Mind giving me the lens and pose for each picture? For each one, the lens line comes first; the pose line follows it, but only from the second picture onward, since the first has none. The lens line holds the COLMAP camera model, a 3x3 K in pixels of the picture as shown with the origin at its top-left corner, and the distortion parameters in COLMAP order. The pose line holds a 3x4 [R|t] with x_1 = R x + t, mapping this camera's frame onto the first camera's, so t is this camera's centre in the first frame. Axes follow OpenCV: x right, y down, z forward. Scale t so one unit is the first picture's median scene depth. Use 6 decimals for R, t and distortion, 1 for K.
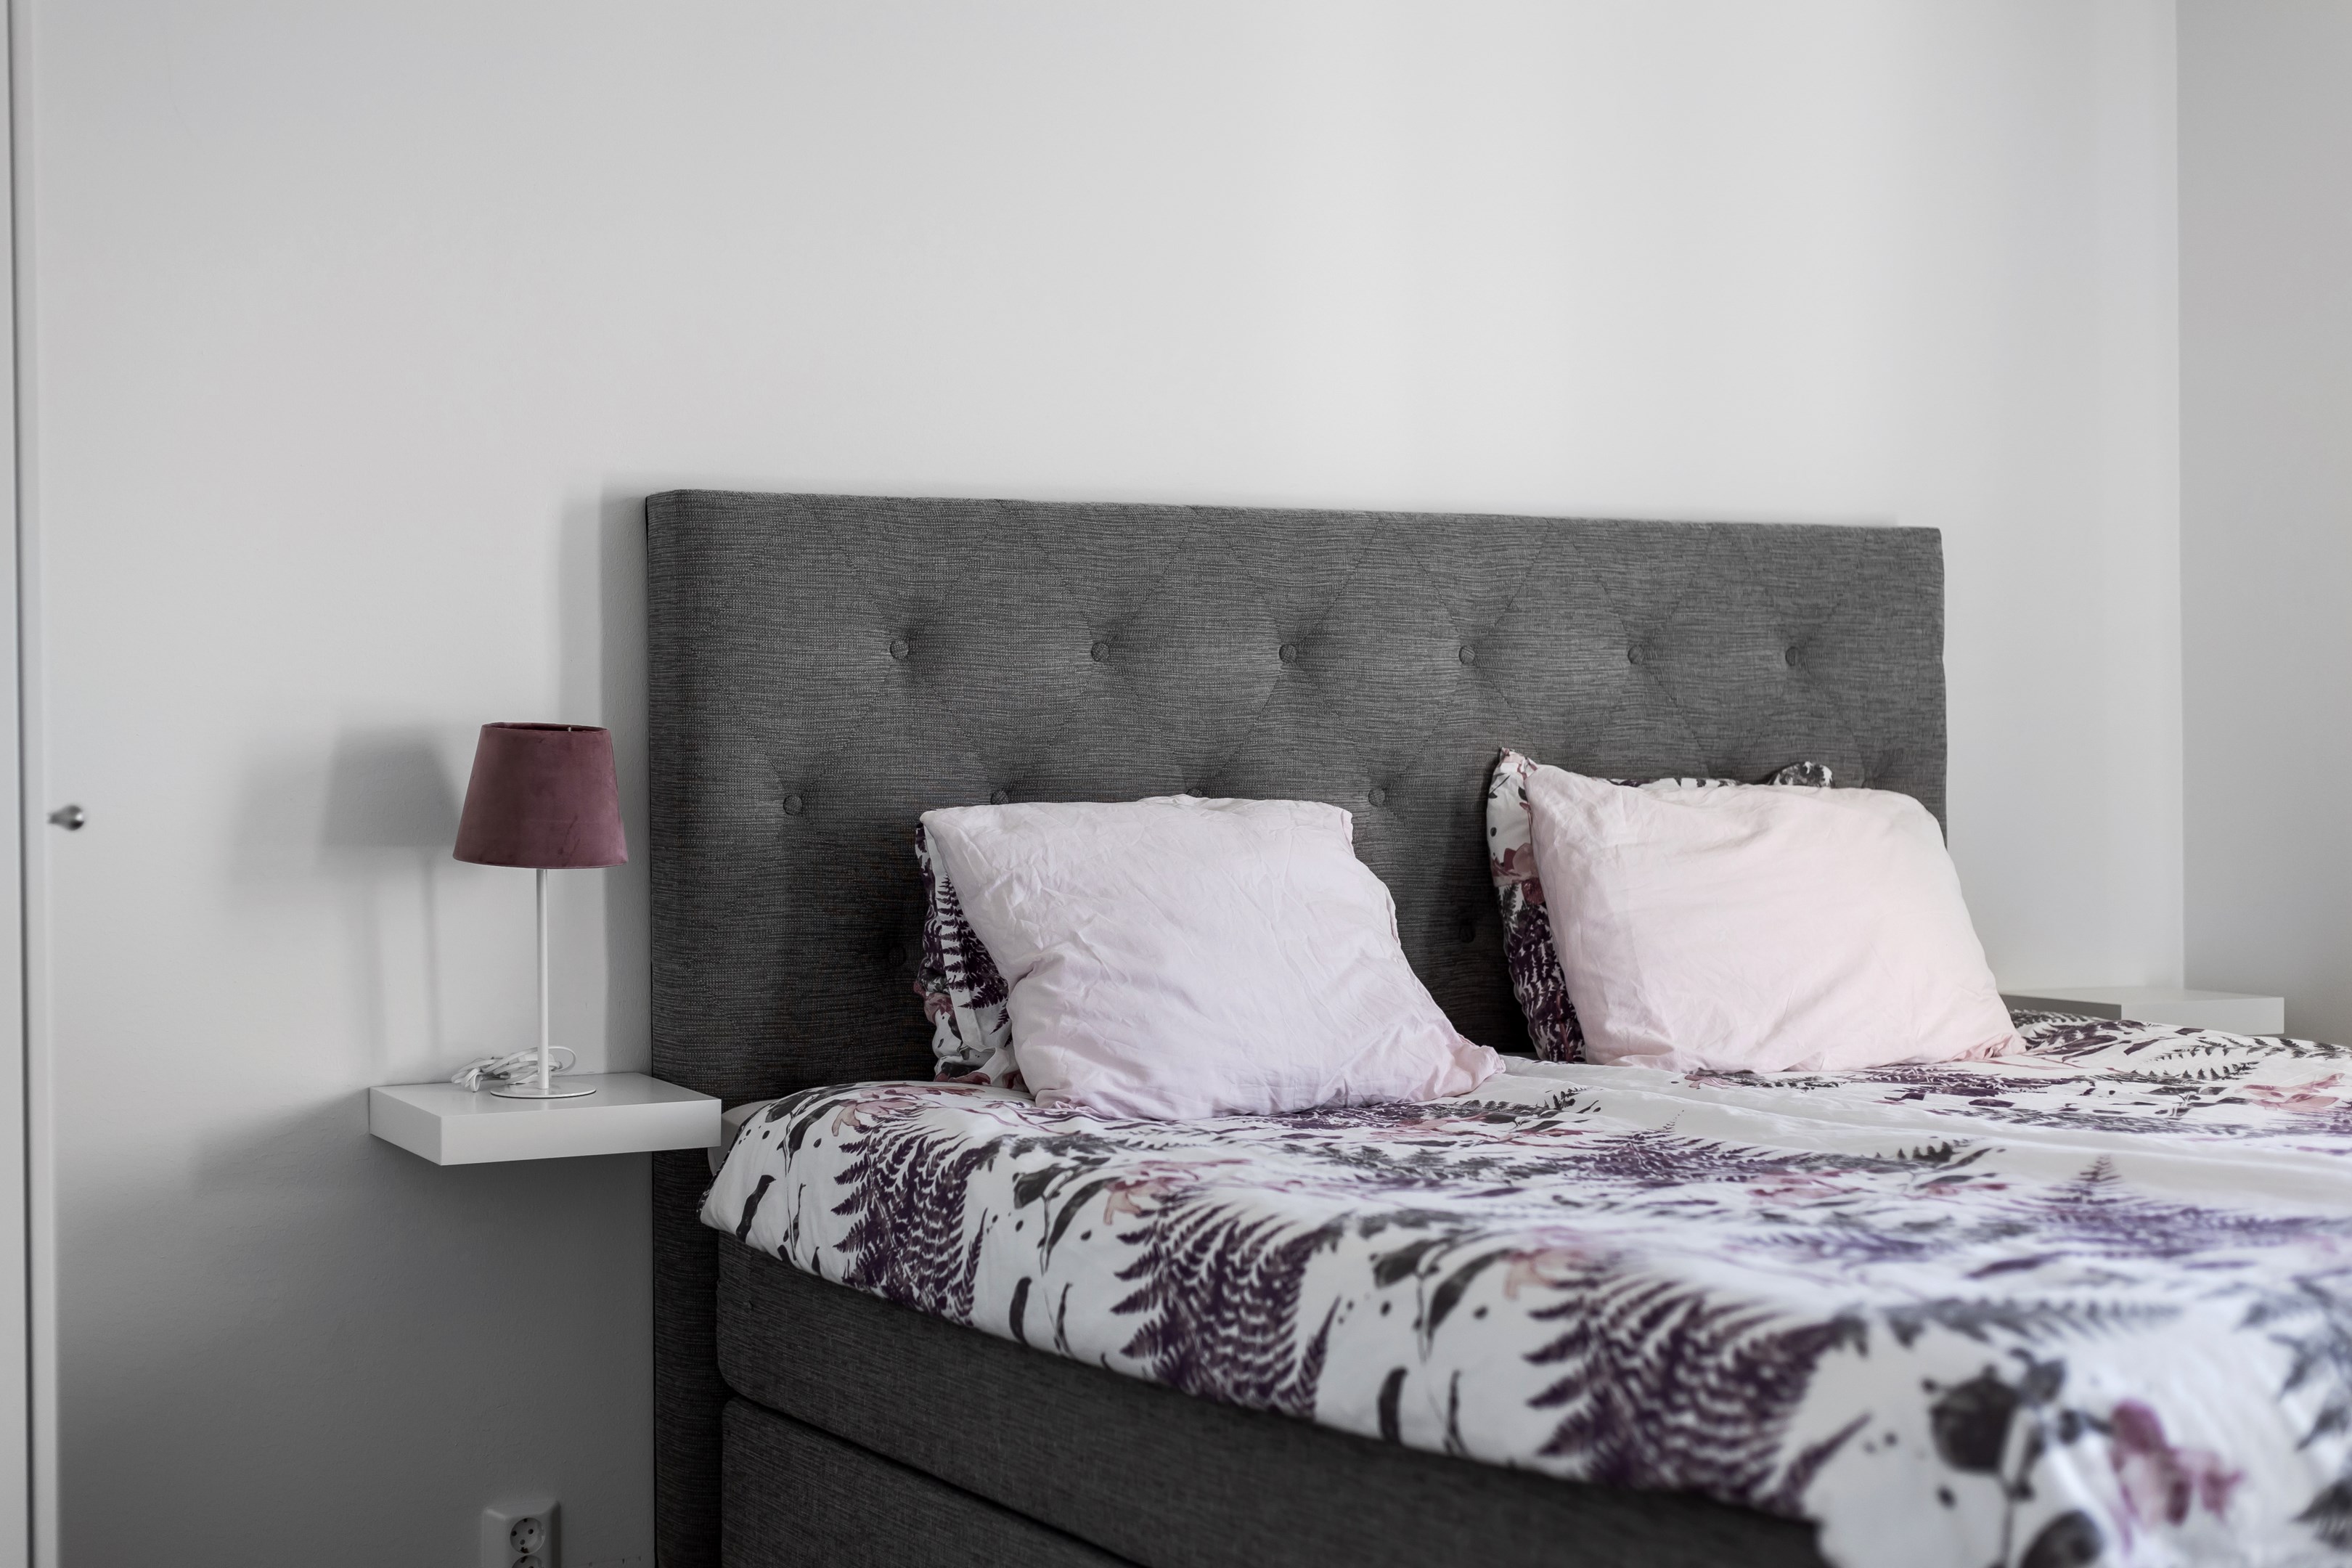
lens RADIAL K [[3484.7, 0, 1176.0], [0, 3484.7, 784.0], [0, 0, 1]] dist [0.005757, 0.998156]
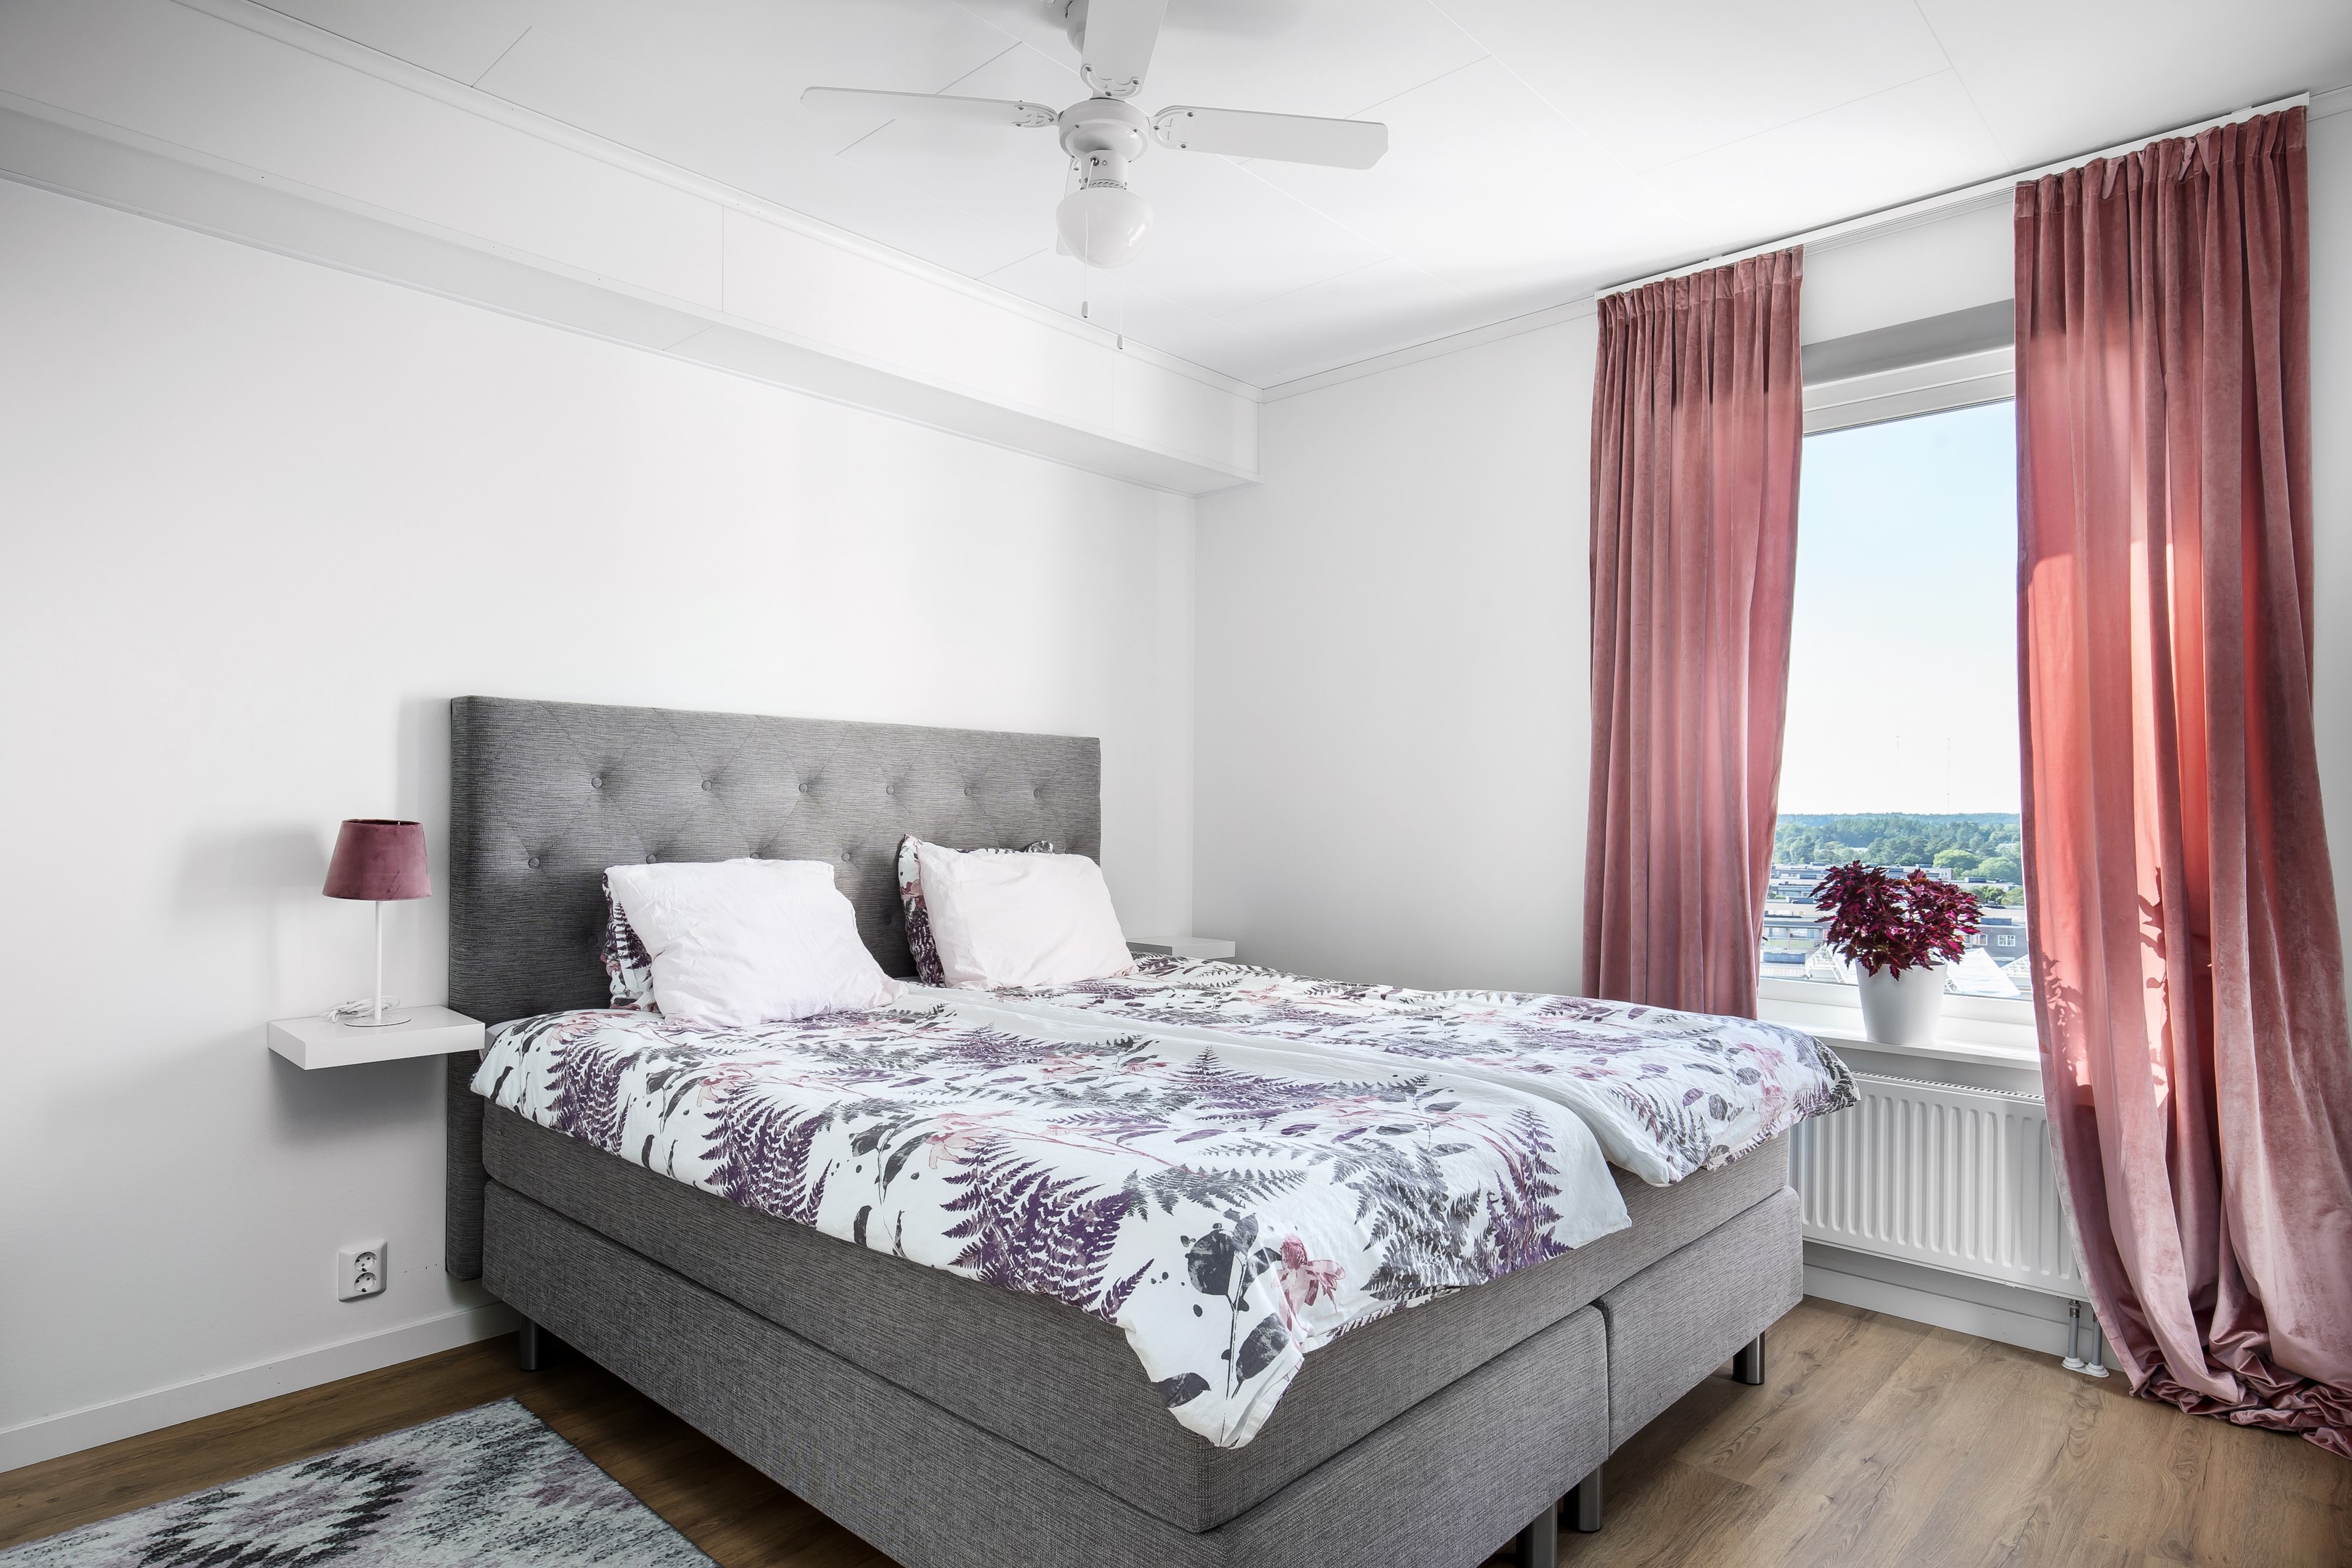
lens RADIAL K [[1311.8, 0, 1170.0], [0, 1311.8, 811.5], [0, 0, 1]] dist [-0.003607, -0.000818]
pose [[0.952102, 0.017966, 0.305254, 0.002572], [-0.014741, 0.999809, -0.012866, -0.019844], [-0.305426, 0.007750, 0.952184, 0.227572]]
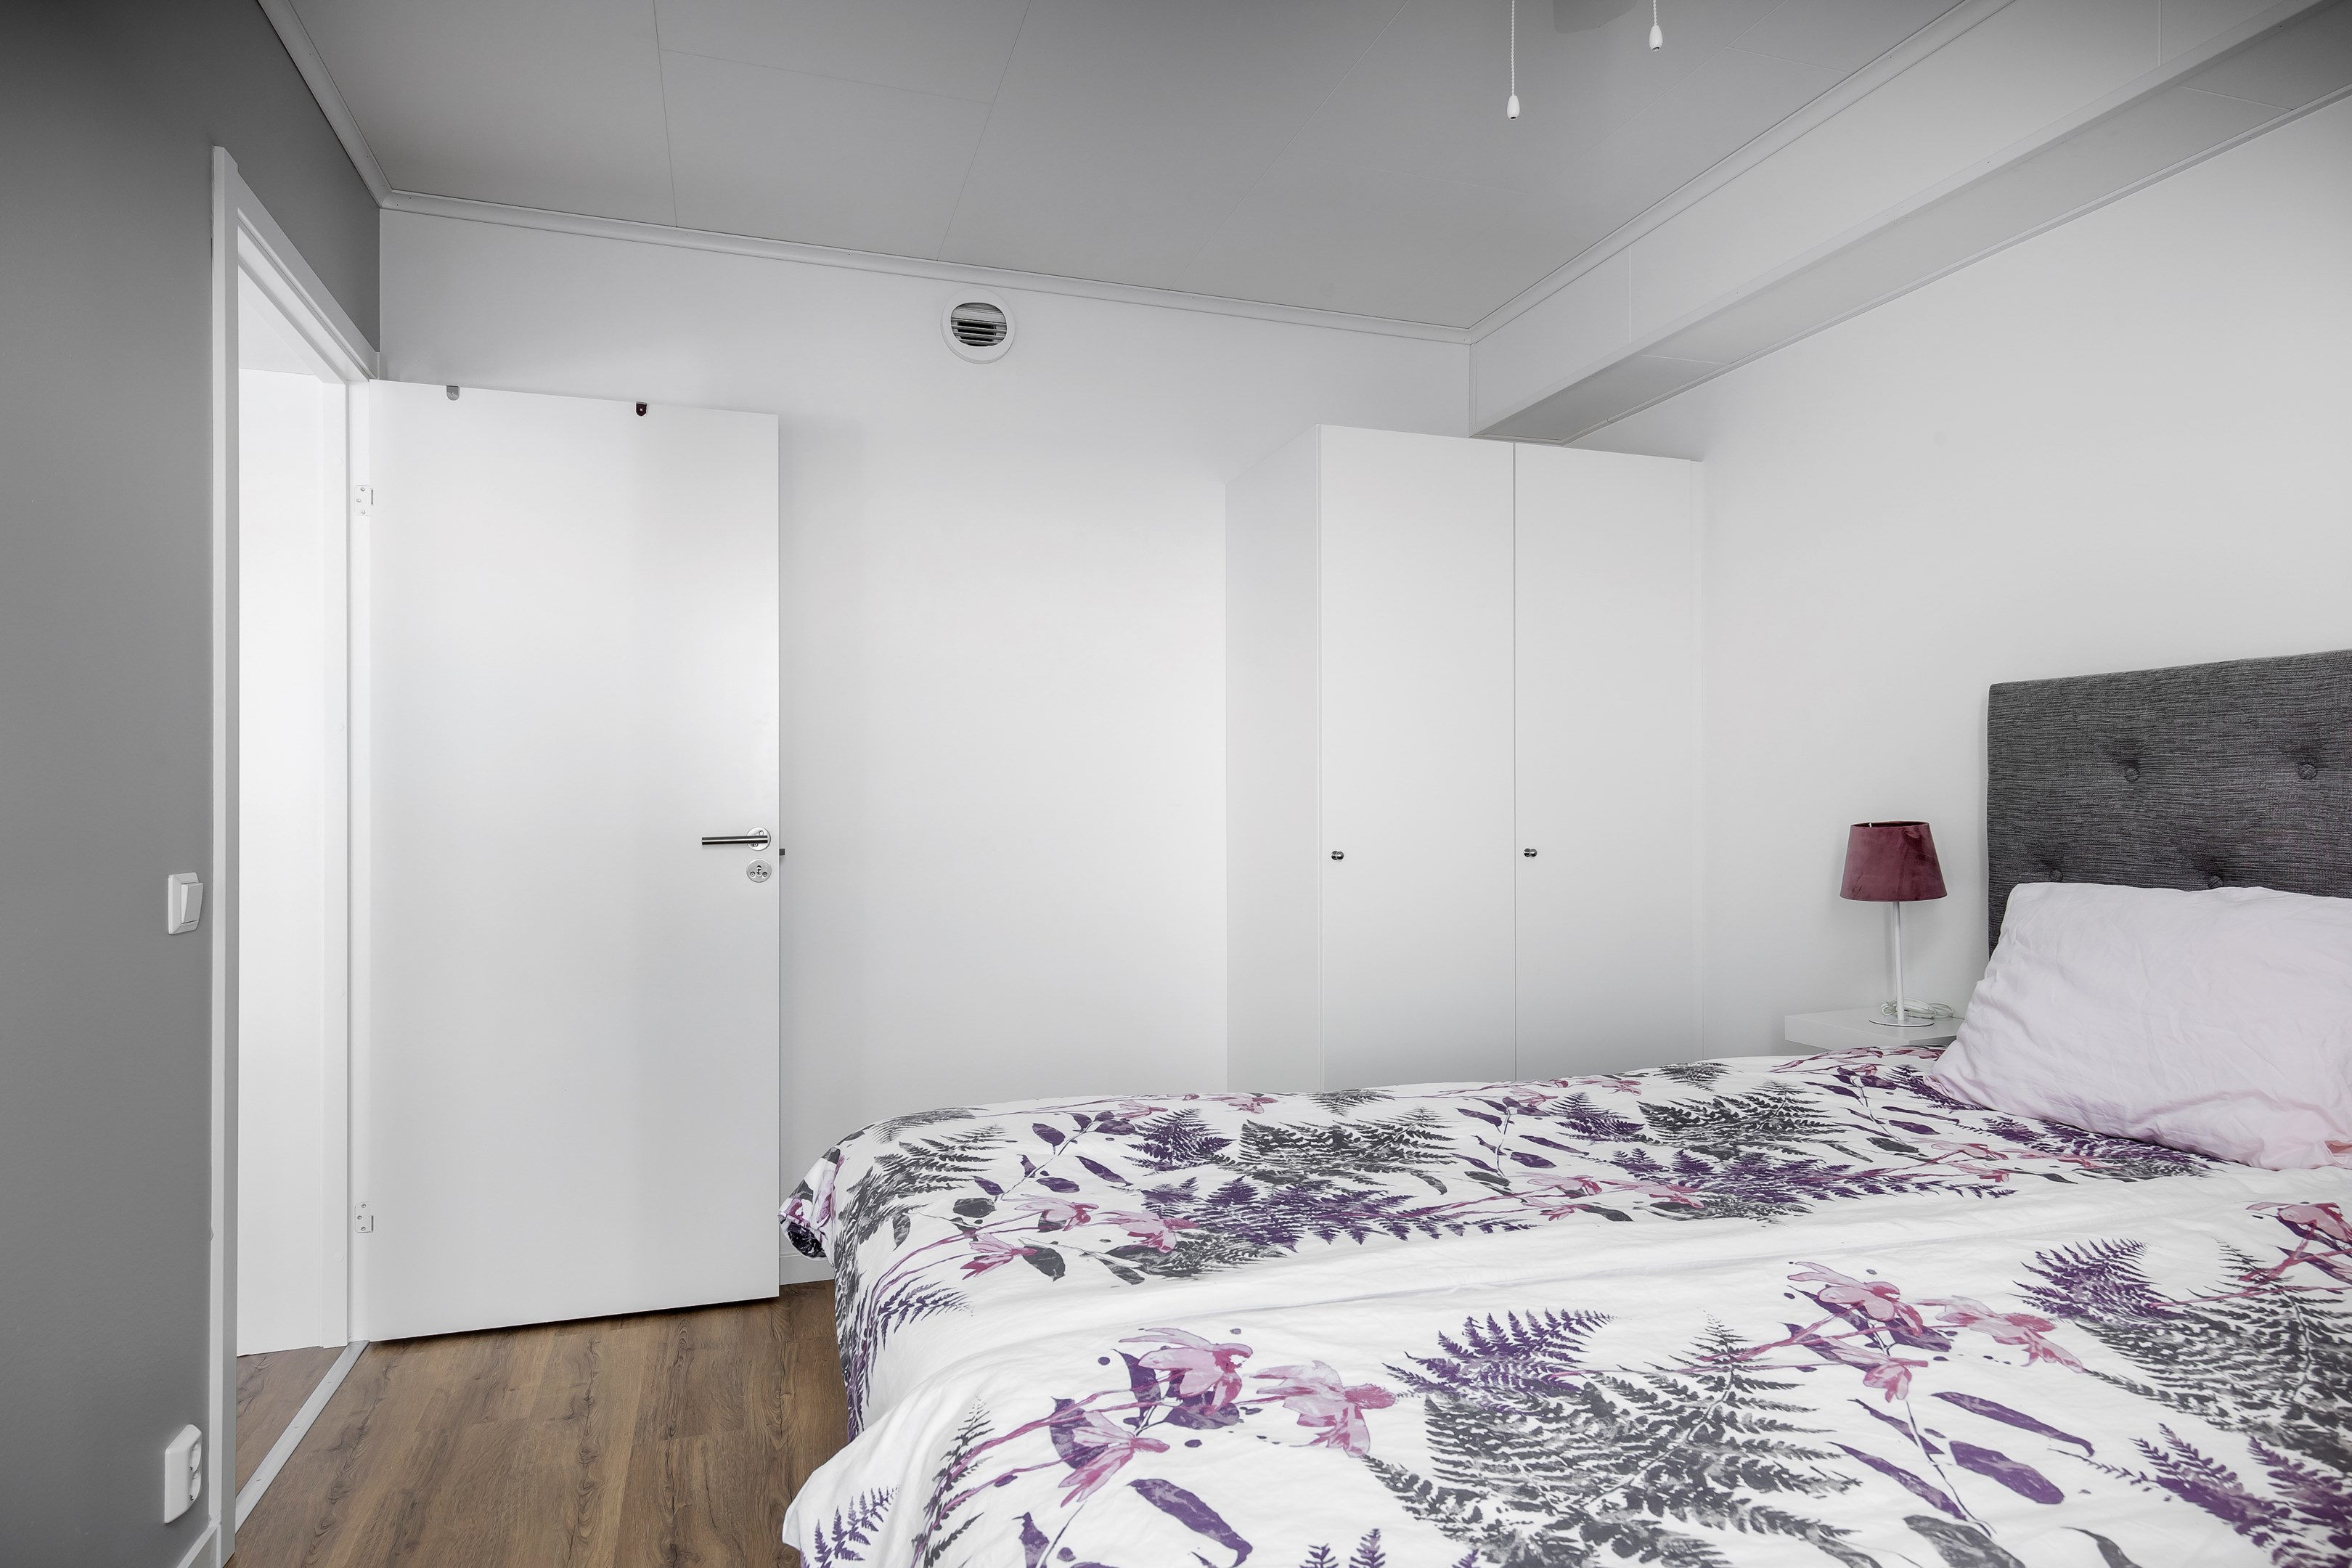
lens RADIAL K [[1311.8, 0, 1170.0], [0, 1311.8, 811.5], [0, 0, 1]] dist [-0.003607, -0.000818]
pose [[-0.189745, 0.007980, -0.981801, 0.600099], [-0.003737, 0.999954, 0.008849, -0.029889], [0.981826, 0.005348, -0.189706, 0.793100]]
